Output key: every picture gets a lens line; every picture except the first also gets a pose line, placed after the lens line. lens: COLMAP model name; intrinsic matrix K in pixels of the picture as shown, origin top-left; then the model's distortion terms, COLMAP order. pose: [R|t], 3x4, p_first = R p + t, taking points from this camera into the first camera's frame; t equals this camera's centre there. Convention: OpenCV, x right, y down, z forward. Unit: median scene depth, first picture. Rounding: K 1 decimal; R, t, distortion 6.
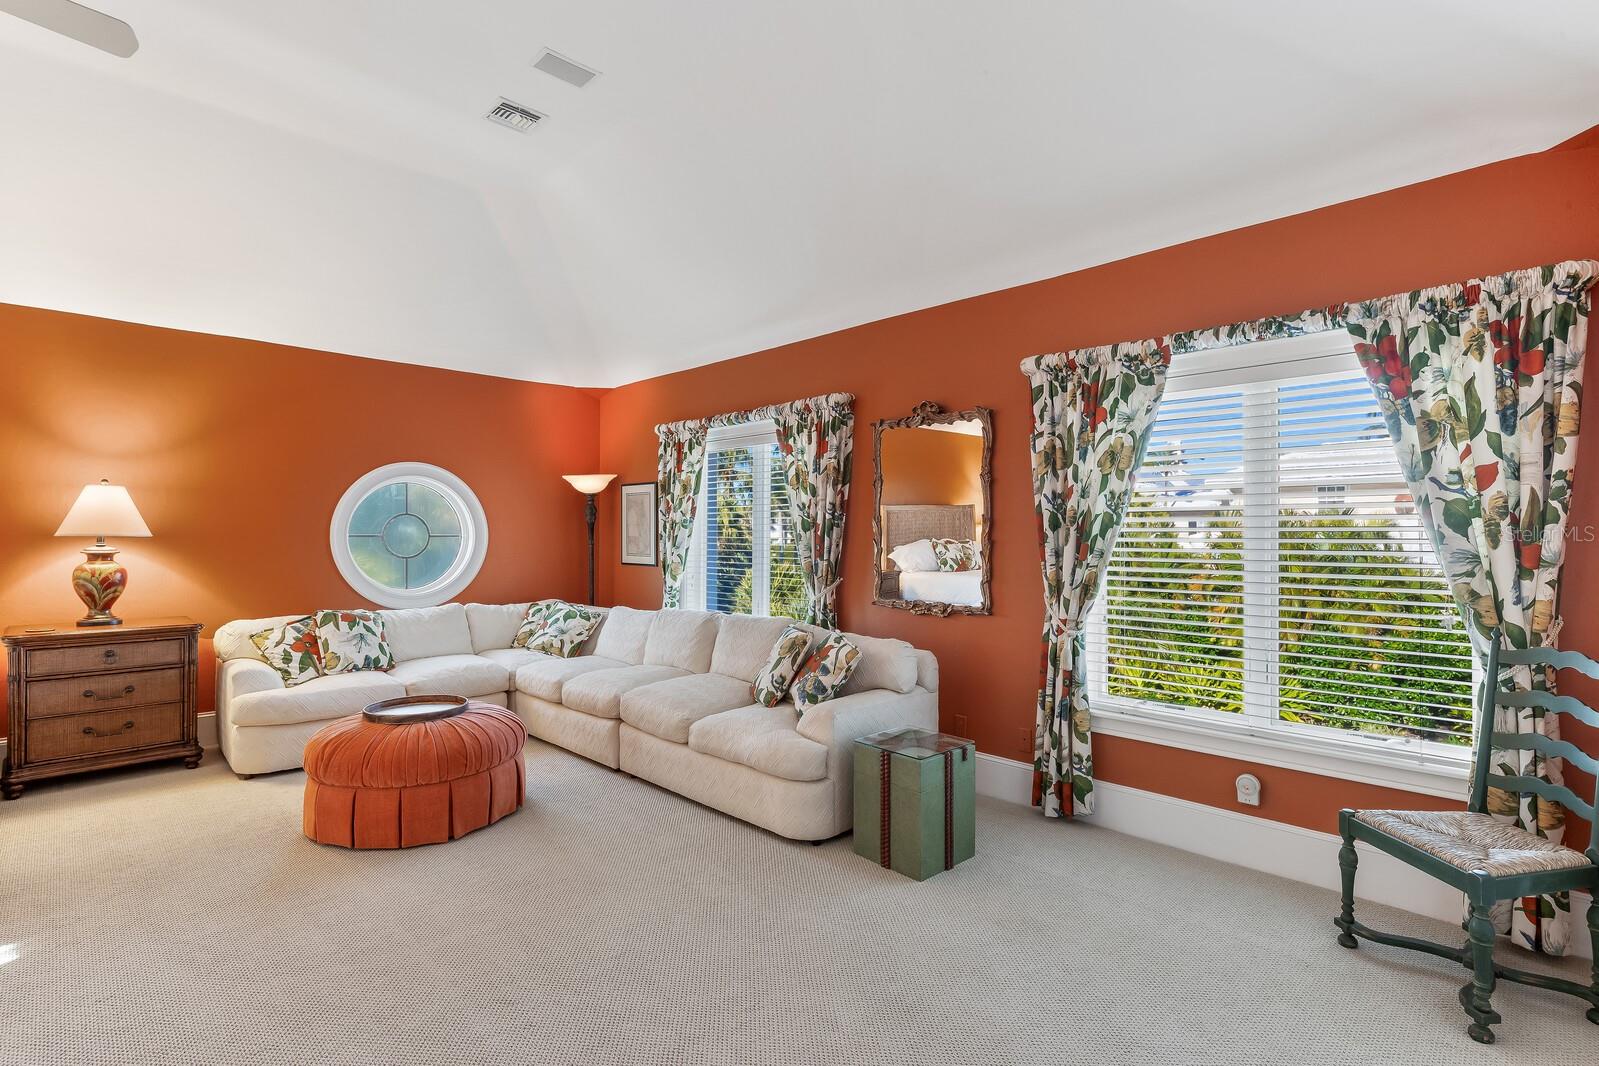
lens RADIAL K [[778.1, 0, 791.5], [0, 778.1, 534.9], [0, 0, 1]] dist [-0.000264, -0.000731]
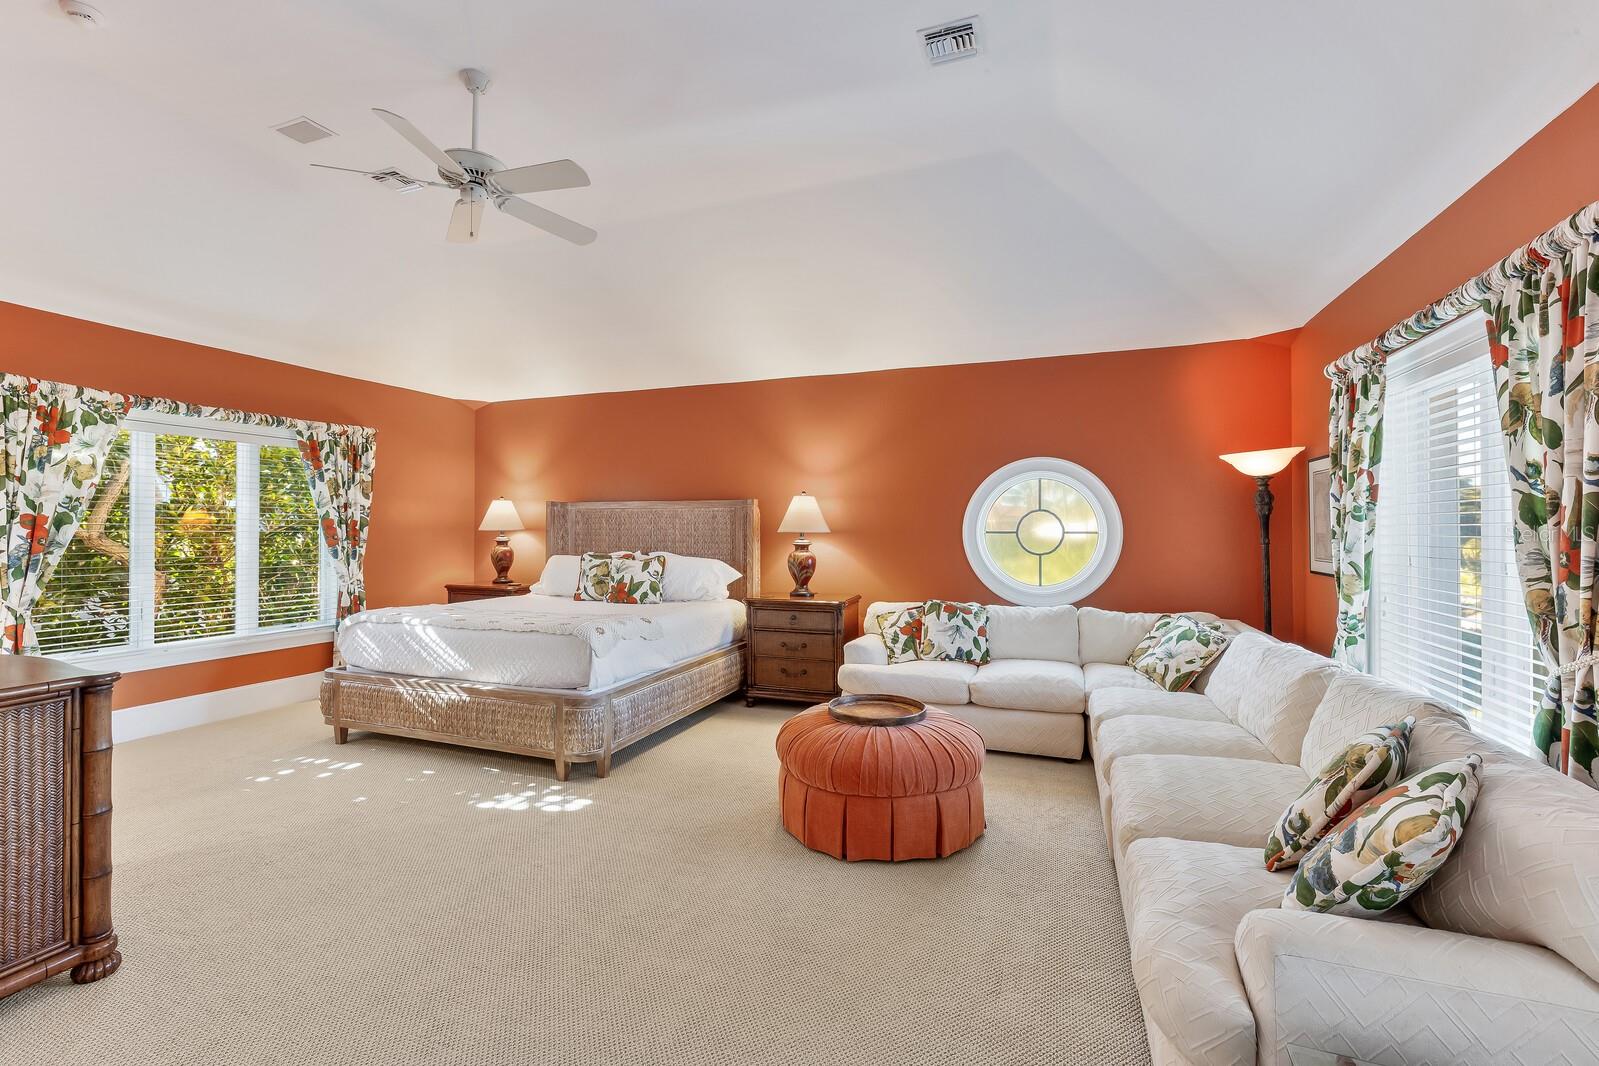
lens RADIAL K [[688.8, 0, 800.5], [0, 688.8, 522.8], [0, 0, 1]] dist [0.001682, -0.000673]
pose [[0.421492, -0.011634, -0.906758, 0.204988], [0.000098, 0.999918, -0.012784, 0.000228], [0.906832, 0.005299, 0.421458, 0.425176]]
